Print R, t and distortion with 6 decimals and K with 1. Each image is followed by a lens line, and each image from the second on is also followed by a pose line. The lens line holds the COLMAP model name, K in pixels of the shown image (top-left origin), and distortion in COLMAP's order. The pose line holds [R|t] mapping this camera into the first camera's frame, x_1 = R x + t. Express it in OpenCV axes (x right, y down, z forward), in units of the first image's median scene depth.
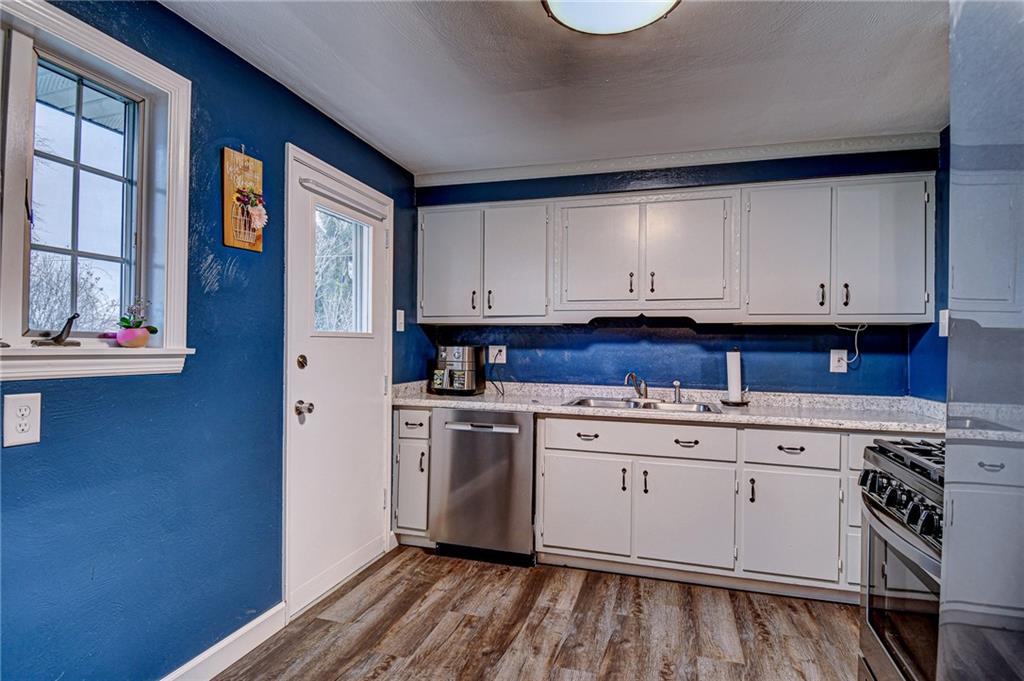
lens RADIAL K [[549.5, 0, 508.9], [0, 549.5, 335.0], [0, 0, 1]] dist [-0.017307, -0.003044]
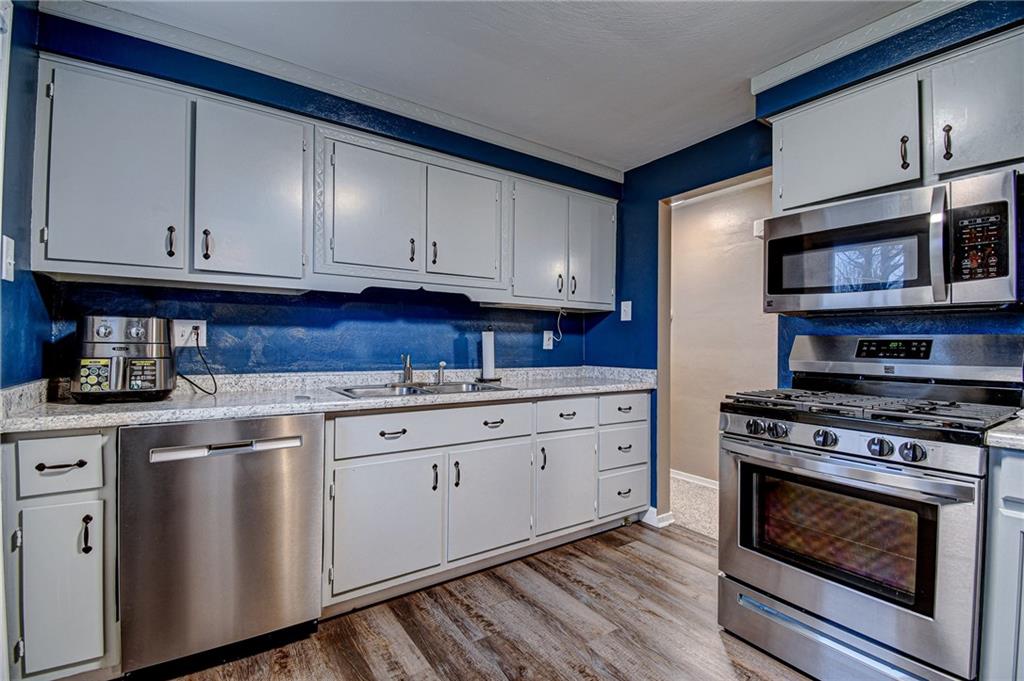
lens RADIAL K [[450.9, 0, 513.4], [0, 450.9, 340.2], [0, 0, 1]] dist [-0.010588, -0.004368]
pose [[0.619945, 0.000414, 0.784645, -0.247879], [-0.013931, 0.999848, 0.010480, 0.039774], [-0.784522, -0.017428, 0.619857, 0.450122]]
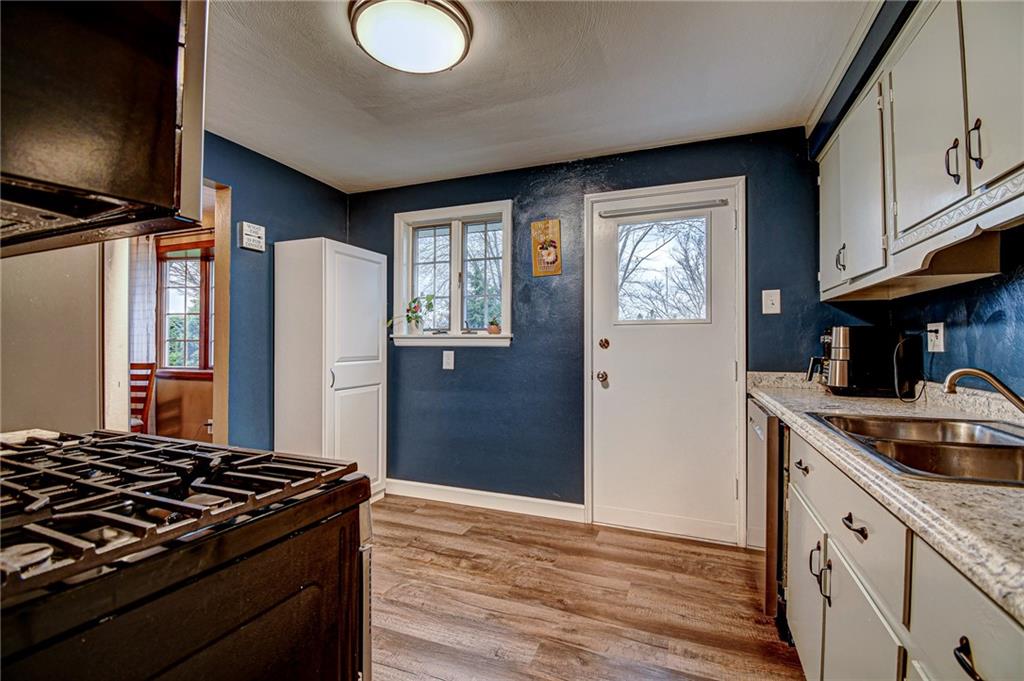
lens RADIAL K [[450.9, 0, 503.9], [0, 450.9, 338.3], [0, 0, 1]] dist [-0.010588, -0.004368]
pose [[-0.114491, -0.033025, -0.992875, 0.640045], [0.010568, 0.999350, -0.034459, 0.059046], [0.993368, -0.014438, -0.114068, 0.715534]]
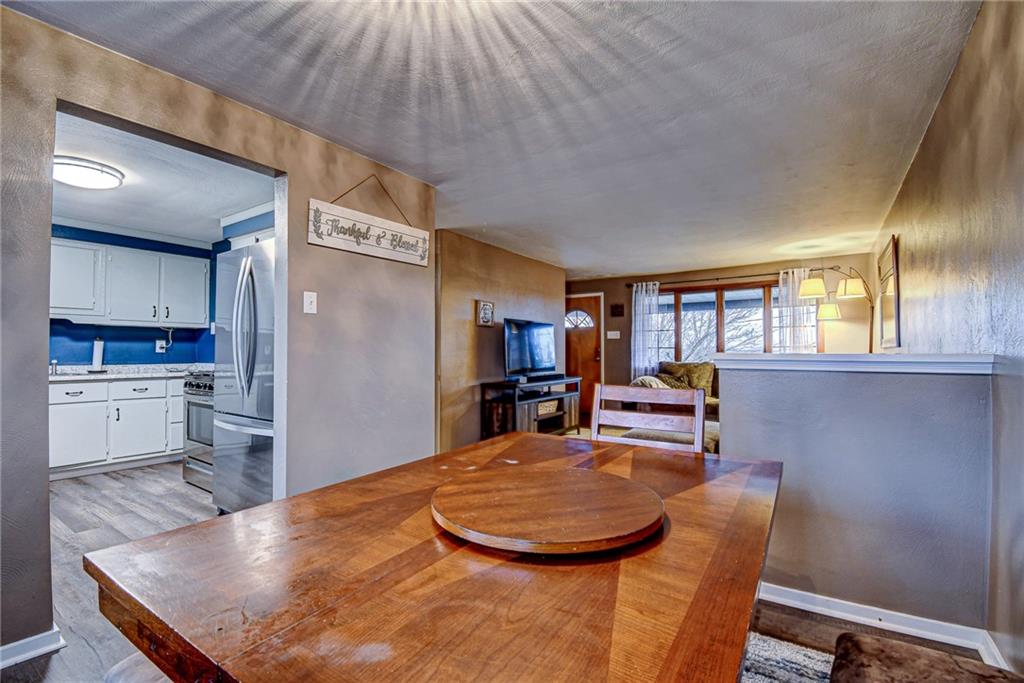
lens RADIAL K [[450.9, 0, 497.8], [0, 450.9, 338.1], [0, 0, 1]] dist [-0.010588, -0.004368]
pose [[0.308637, 0.010579, 0.951121, -0.540563], [-0.011508, 0.999906, -0.007387, 0.017135], [-0.951110, -0.008666, 0.308730, -0.626453]]
